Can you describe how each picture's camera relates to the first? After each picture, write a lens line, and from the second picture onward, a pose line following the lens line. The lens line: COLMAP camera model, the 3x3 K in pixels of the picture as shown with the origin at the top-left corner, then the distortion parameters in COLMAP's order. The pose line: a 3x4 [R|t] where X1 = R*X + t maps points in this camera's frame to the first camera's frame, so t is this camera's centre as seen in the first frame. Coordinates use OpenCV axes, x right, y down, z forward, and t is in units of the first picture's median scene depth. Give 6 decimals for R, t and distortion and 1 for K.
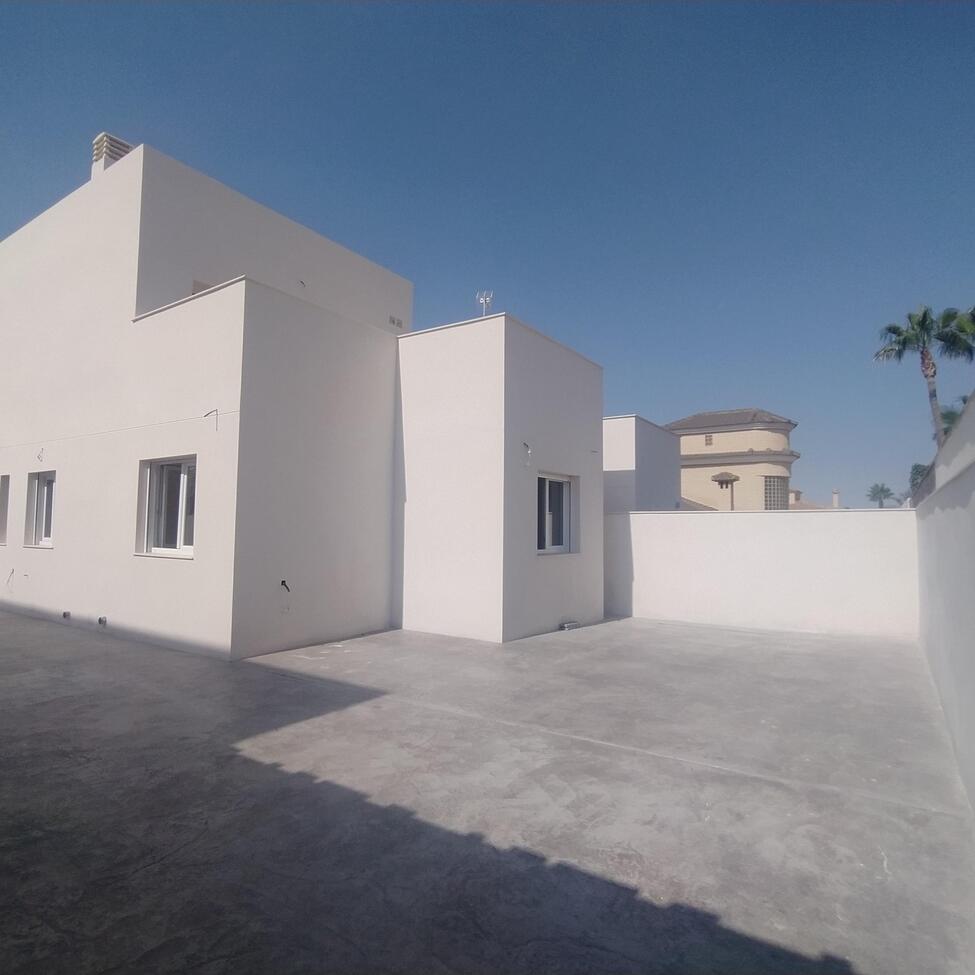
lens RADIAL K [[594.3, 0, 489.9], [0, 594.3, 489.1], [0, 0, 1]] dist [-0.039121, 0.015830]
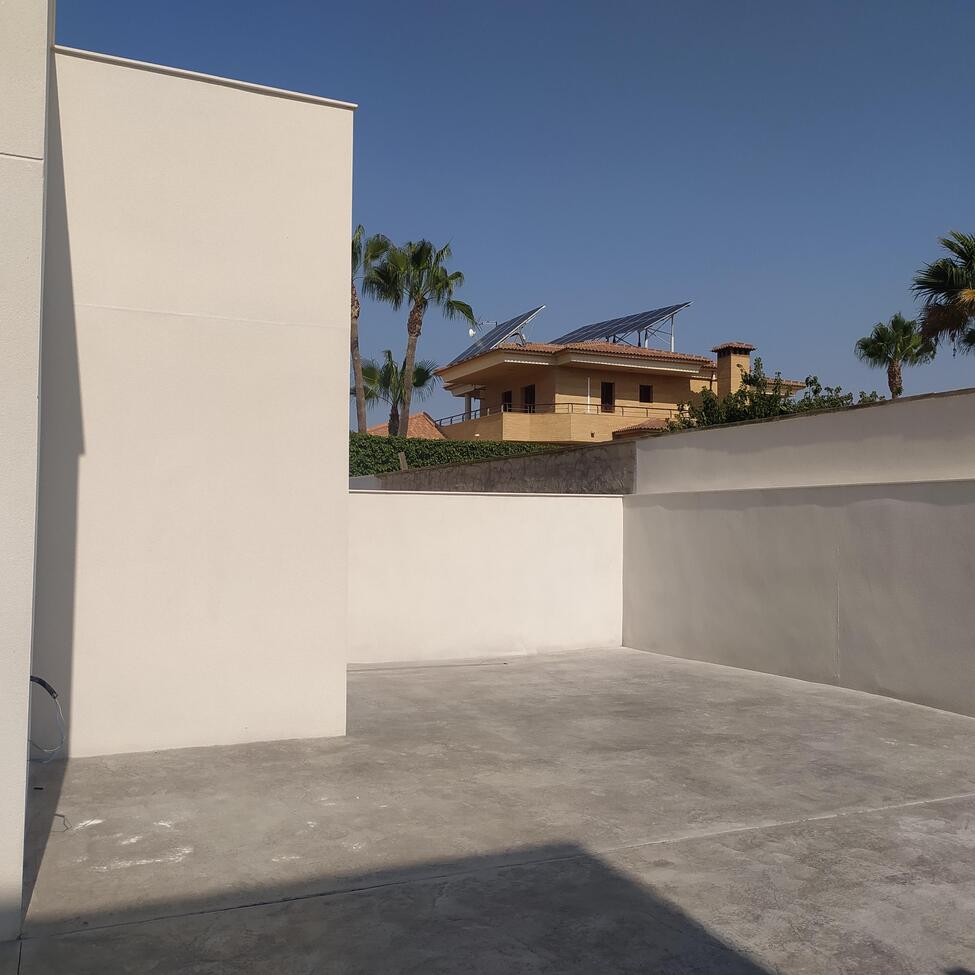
lens RADIAL K [[972.8, 0, 496.1], [0, 972.8, 487.1], [0, 0, 1]] dist [0.057659, -0.051763]
pose [[0.536842, 0.027879, 0.843222, -1.116974], [-0.062699, 0.998008, 0.006921, 0.042184], [-0.841350, -0.056585, 0.537521, 0.742217]]
